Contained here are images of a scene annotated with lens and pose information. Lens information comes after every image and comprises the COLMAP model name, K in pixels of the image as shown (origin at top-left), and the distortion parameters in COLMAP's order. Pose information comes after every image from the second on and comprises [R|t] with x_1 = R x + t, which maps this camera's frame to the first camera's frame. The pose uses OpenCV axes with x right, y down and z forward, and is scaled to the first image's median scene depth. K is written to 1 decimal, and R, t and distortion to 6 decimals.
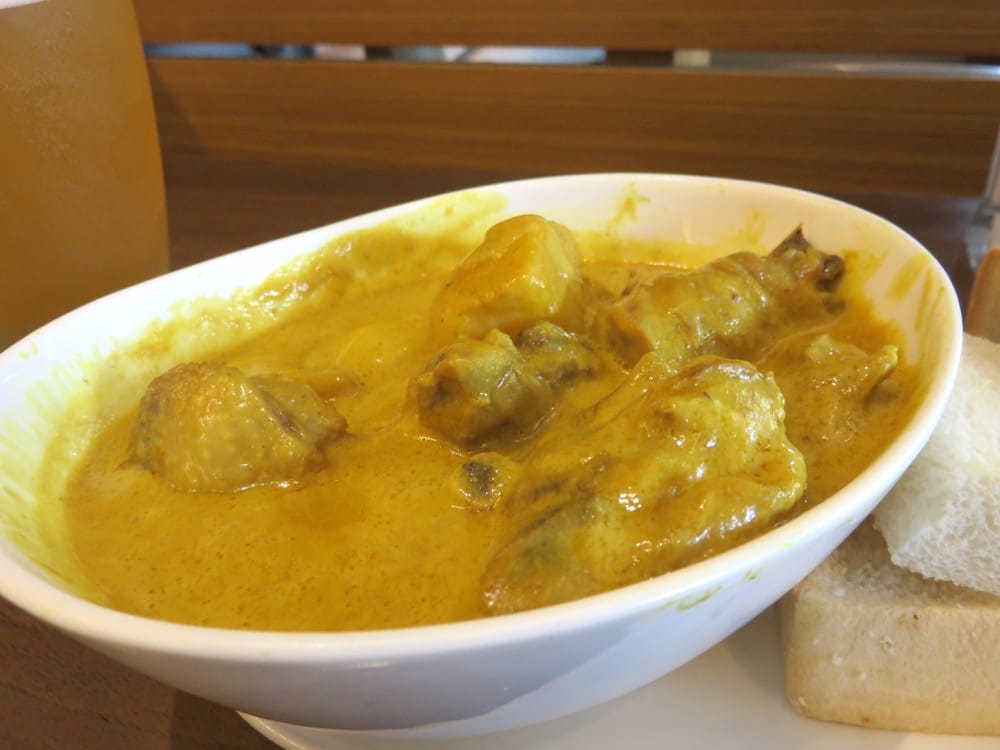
lens RADIAL K [[835.1, 0, 500.0], [0, 835.1, 375.0], [0, 0, 1]] dist [-0.033135, -0.001311]
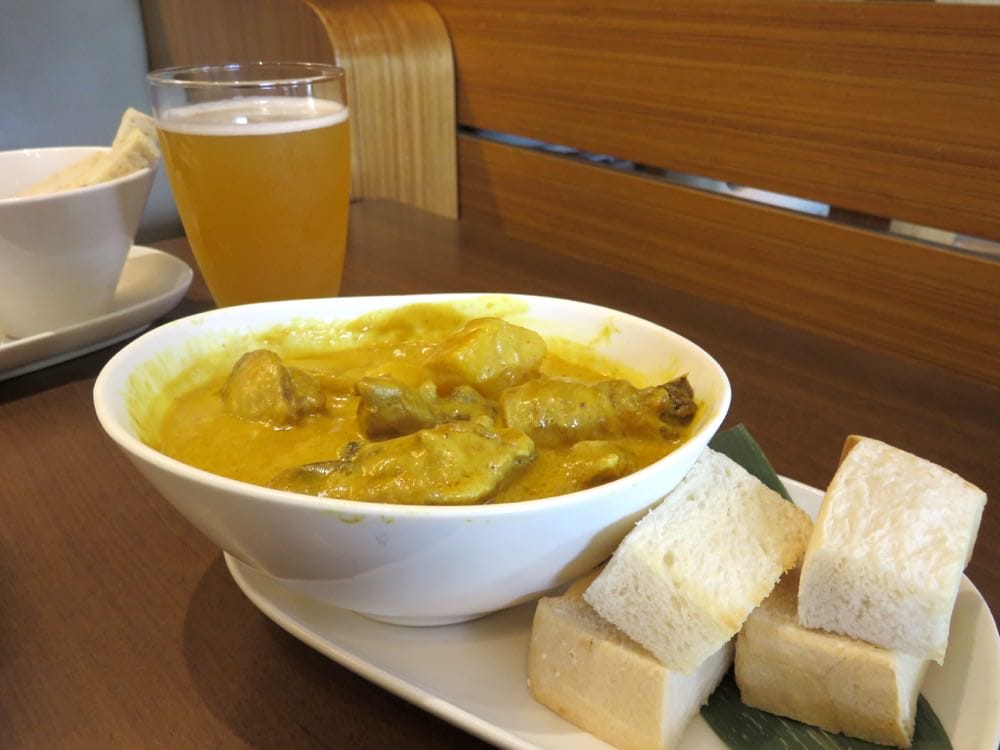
lens RADIAL K [[835.1, 0, 500.0], [0, 835.1, 375.0], [0, 0, 1]] dist [-0.033135, -0.001311]
pose [[0.887307, 0.266935, -0.376075, 0.656369], [-0.300403, 0.953270, -0.032145, -0.048946], [0.349920, 0.141496, 0.926032, -0.394637]]
